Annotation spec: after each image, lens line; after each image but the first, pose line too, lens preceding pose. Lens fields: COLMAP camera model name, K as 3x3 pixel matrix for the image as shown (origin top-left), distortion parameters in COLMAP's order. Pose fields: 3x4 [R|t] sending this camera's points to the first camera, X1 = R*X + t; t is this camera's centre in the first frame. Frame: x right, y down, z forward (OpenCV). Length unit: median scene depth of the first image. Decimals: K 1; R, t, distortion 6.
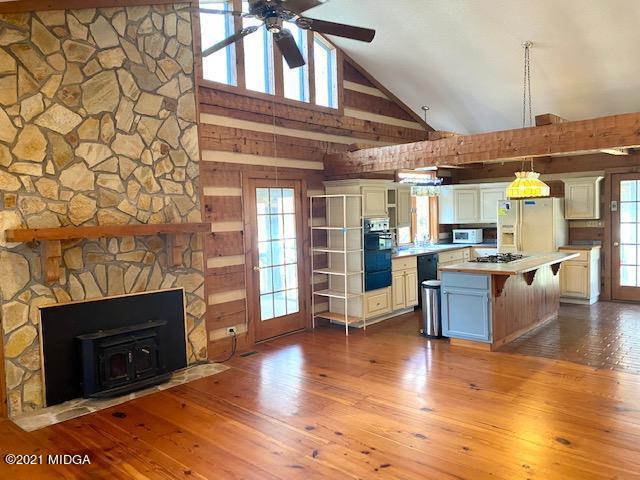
lens RADIAL K [[483.7, 0, 319.0], [0, 483.7, 238.8], [0, 0, 1]] dist [0.030417, -0.001104]
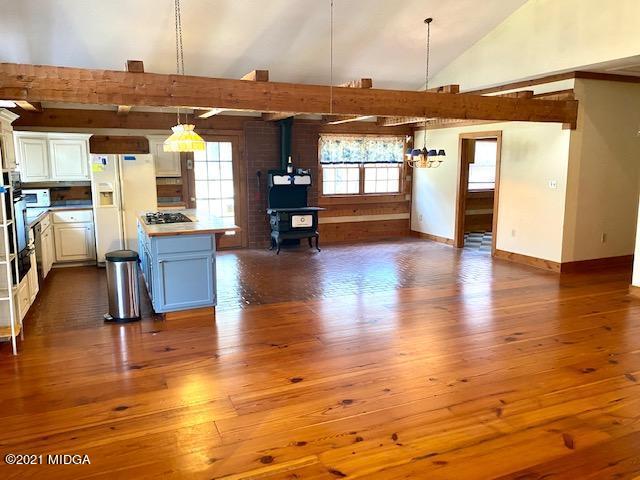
lens RADIAL K [[483.7, 0, 319.5], [0, 483.7, 239.2], [0, 0, 1]] dist [0.030417, -0.001104]
pose [[0.413862, -0.114949, 0.903053, -0.274544], [0.042755, 0.993356, 0.106849, -0.004843], [-0.909335, -0.005611, 0.416027, 0.286585]]
